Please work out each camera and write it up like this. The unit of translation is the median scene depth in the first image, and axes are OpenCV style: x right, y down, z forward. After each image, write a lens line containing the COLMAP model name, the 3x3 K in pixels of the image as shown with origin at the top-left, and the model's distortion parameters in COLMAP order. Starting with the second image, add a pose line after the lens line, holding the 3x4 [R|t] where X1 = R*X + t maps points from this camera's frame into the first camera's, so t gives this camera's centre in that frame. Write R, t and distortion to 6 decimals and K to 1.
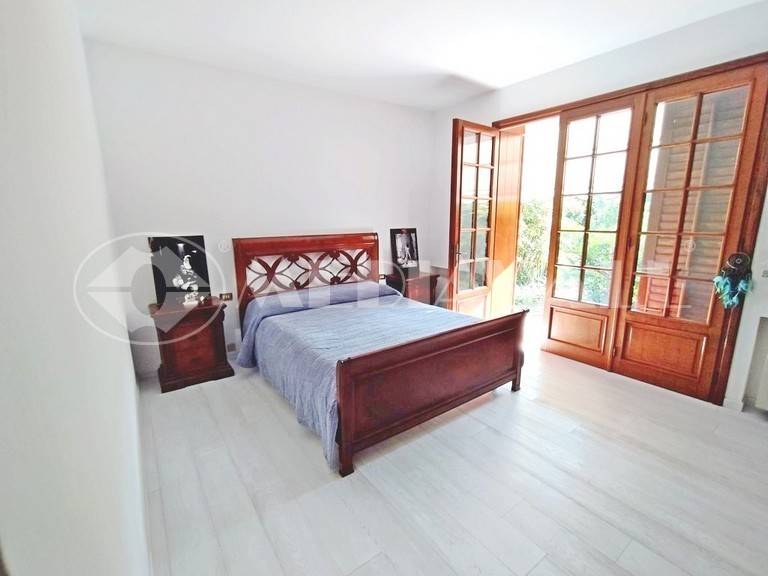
lens RADIAL K [[338.4, 0, 380.3], [0, 338.4, 286.9], [0, 0, 1]] dist [-0.017161, 0.000204]
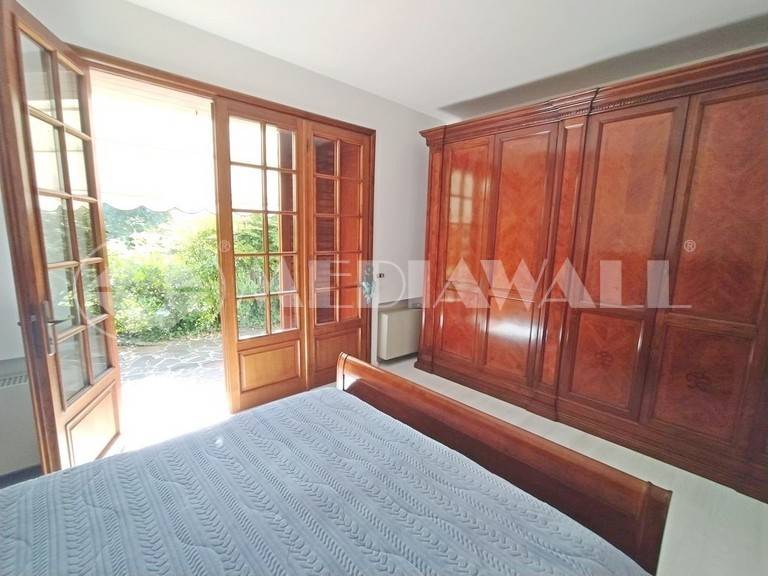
lens RADIAL K [[338.4, 0, 380.3], [0, 338.4, 286.9], [0, 0, 1]] dist [-0.017161, 0.000204]
pose [[-0.143729, -0.153157, 0.977694, -0.296628], [0.163076, 0.970780, 0.176047, -0.190863], [-0.976088, 0.184742, -0.114553, 0.821762]]
